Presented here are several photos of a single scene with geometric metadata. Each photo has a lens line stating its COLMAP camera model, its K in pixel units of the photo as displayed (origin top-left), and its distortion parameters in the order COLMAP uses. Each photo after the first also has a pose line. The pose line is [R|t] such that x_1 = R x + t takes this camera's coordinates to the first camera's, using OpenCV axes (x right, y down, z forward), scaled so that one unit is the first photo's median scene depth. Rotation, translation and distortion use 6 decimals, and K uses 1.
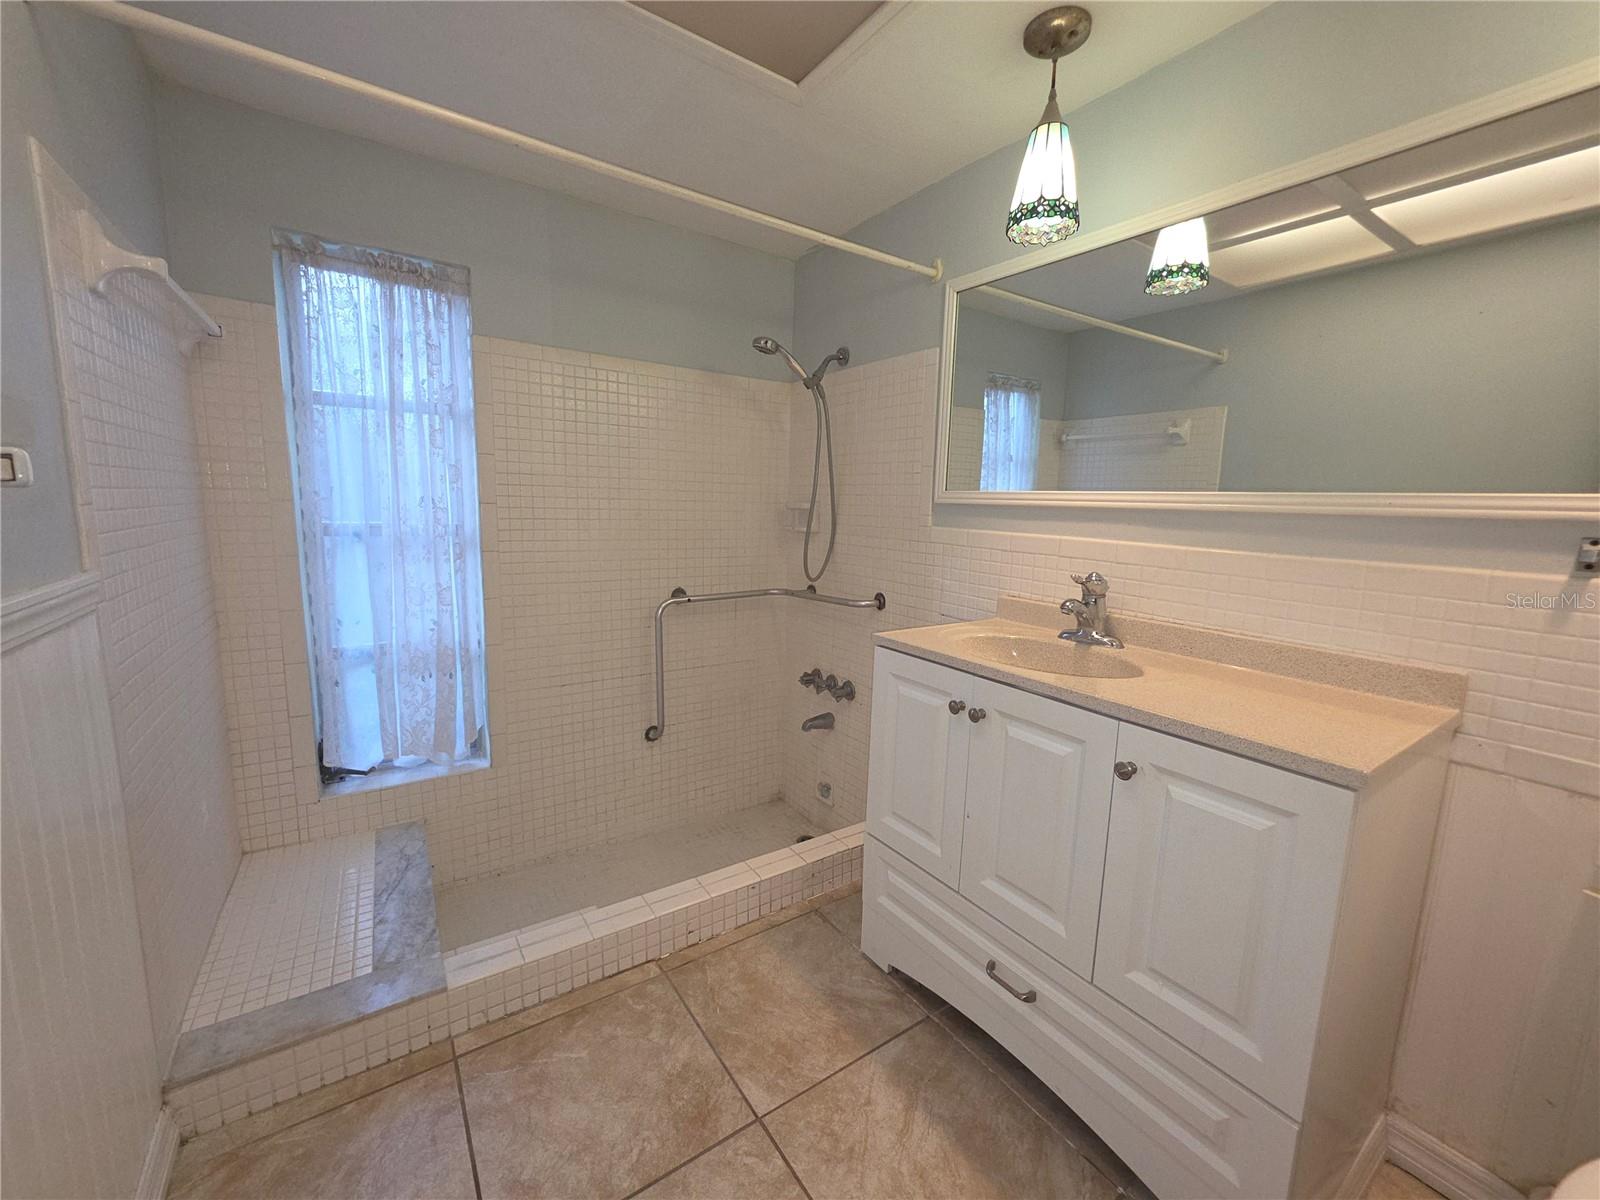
lens RADIAL K [[641.1, 0, 807.4], [0, 641.1, 588.3], [0, 0, 1]] dist [0.001788, -0.000046]
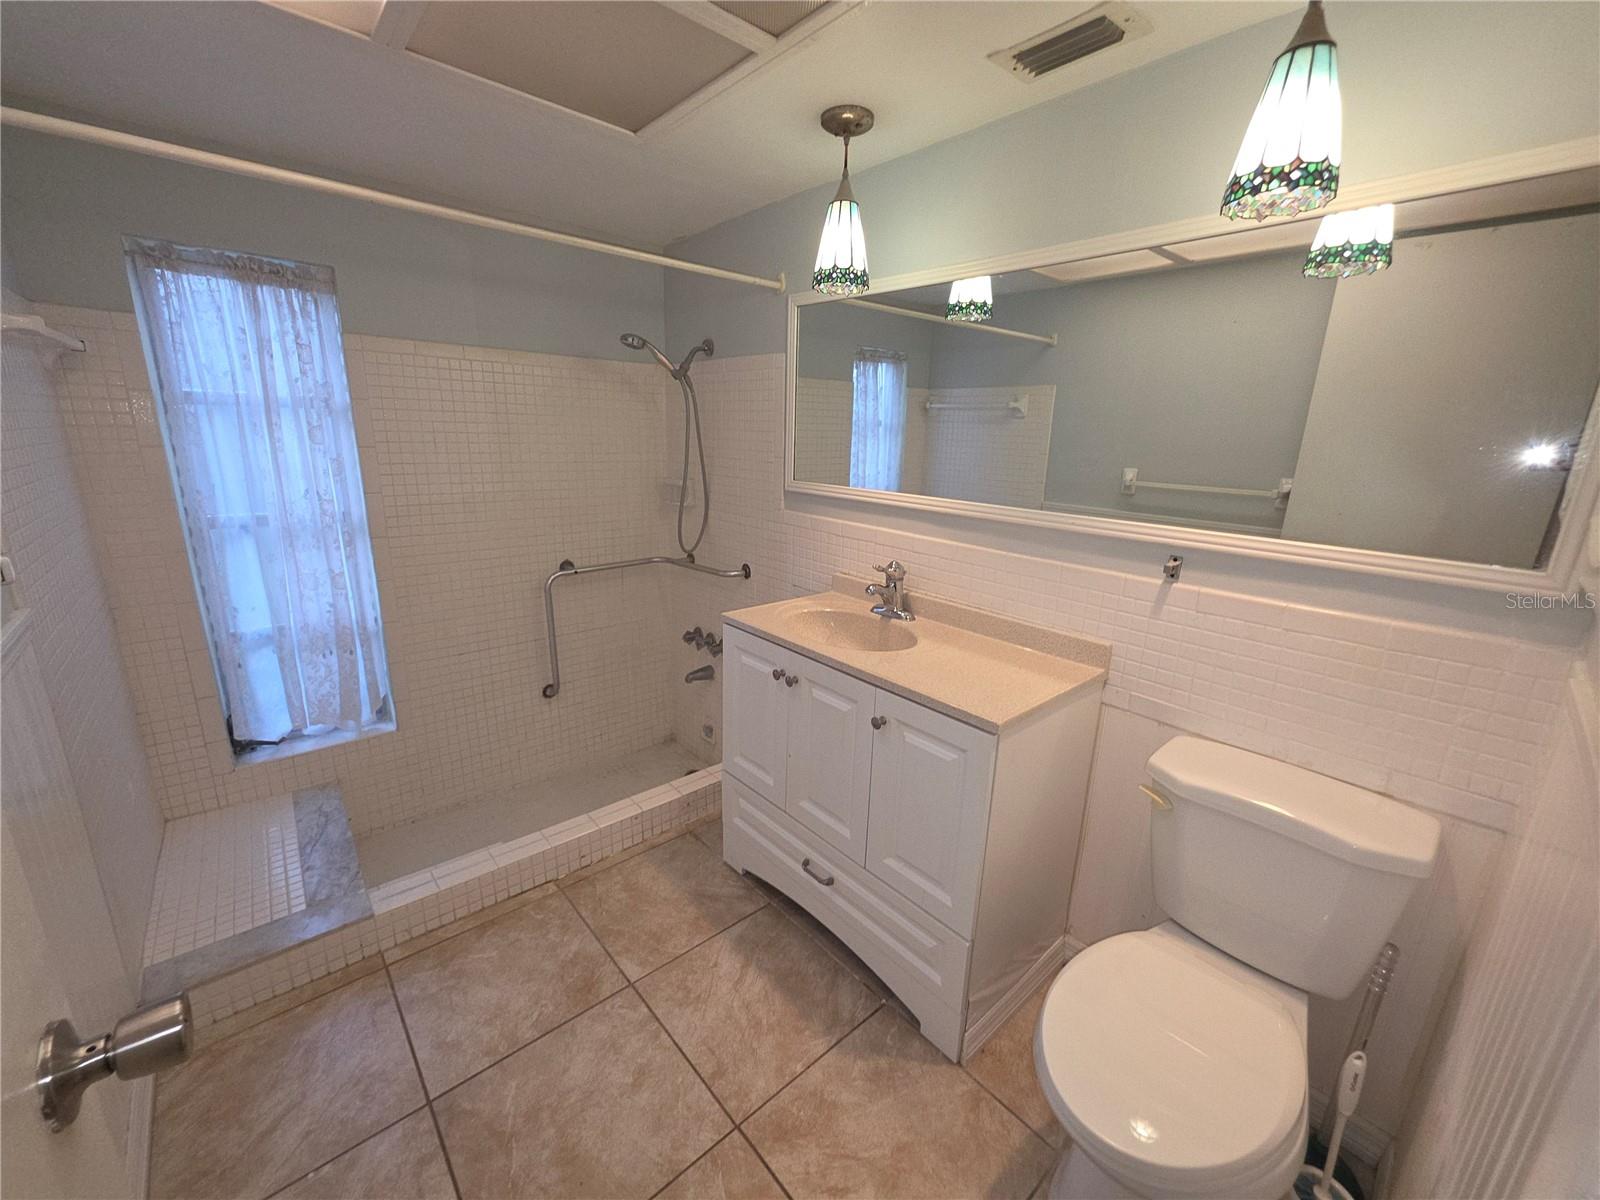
lens RADIAL K [[641.1, 0, 803.3], [0, 641.1, 588.4], [0, 0, 1]] dist [0.001788, -0.000046]
pose [[0.992777, -0.029603, 0.116269, 0.101324], [0.016652, 0.993702, 0.110814, -0.094092], [-0.118817, -0.108077, 0.987017, -0.188554]]
